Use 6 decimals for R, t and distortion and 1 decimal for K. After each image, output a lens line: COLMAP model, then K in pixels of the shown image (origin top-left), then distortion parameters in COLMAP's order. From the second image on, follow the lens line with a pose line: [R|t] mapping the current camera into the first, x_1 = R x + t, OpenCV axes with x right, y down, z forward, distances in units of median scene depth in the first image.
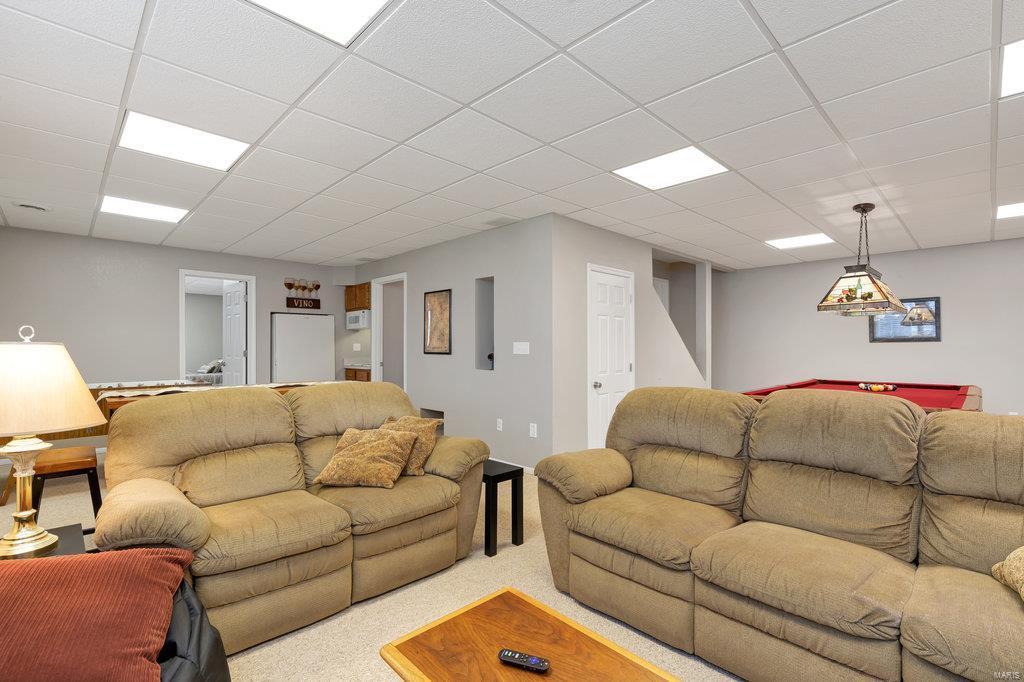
lens RADIAL K [[469.7, 0, 512.0], [0, 469.7, 341.0], [0, 0, 1]] dist [-0.001587, 0.000049]
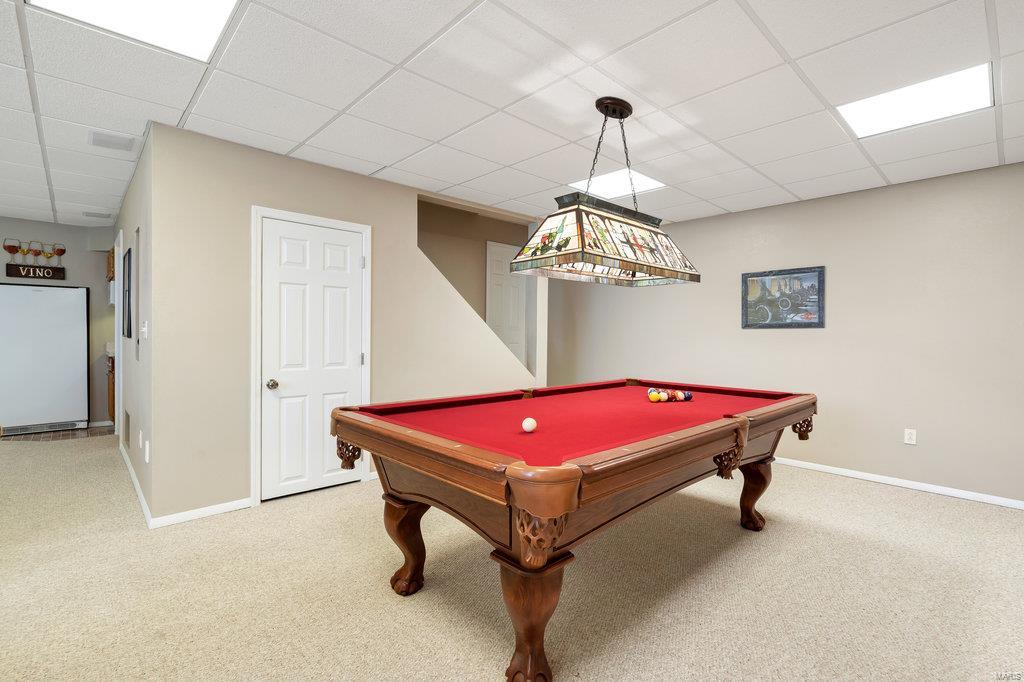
lens RADIAL K [[472.8, 0, 512.0], [0, 472.8, 341.0], [0, 0, 1]] dist [-0.001587, 0.000249]
pose [[0.999744, 0.011372, -0.019569, 0.443822], [-0.010811, 0.999534, 0.028538, 0.005542], [0.019885, -0.028319, 0.999401, 0.256232]]
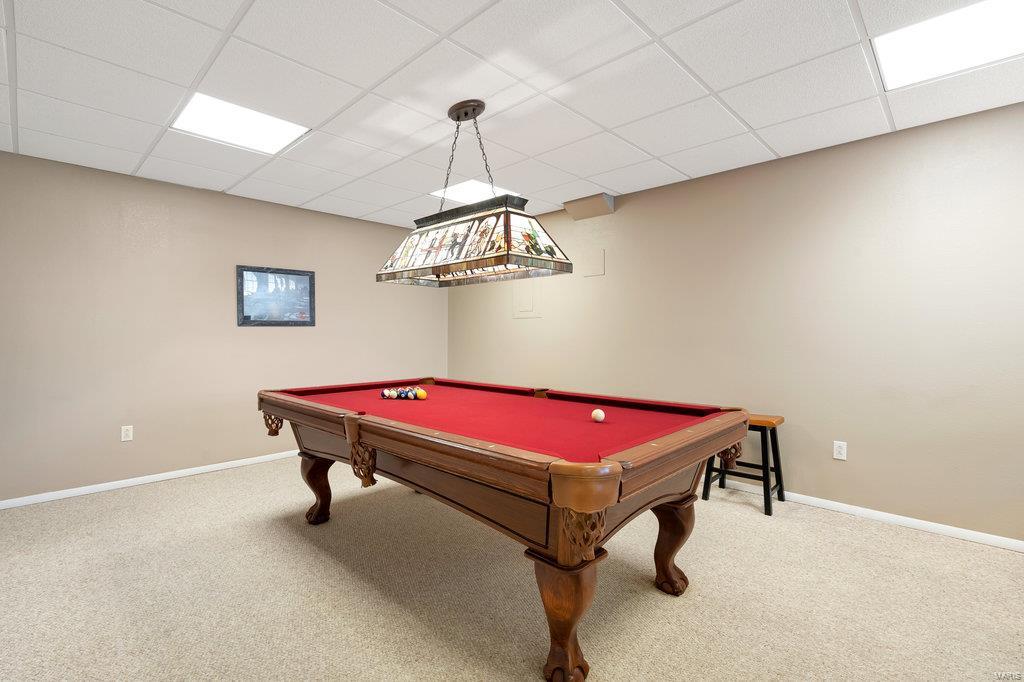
lens RADIAL K [[461.8, 0, 512.0], [0, 461.8, 341.0], [0, 0, 1]] dist [0.134543, 0.000060]
pose [[0.733841, -0.007332, -0.679282, 1.654347], [0.026676, 0.999481, 0.018031, 0.018711], [0.678797, -0.031353, 0.733656, 0.663606]]
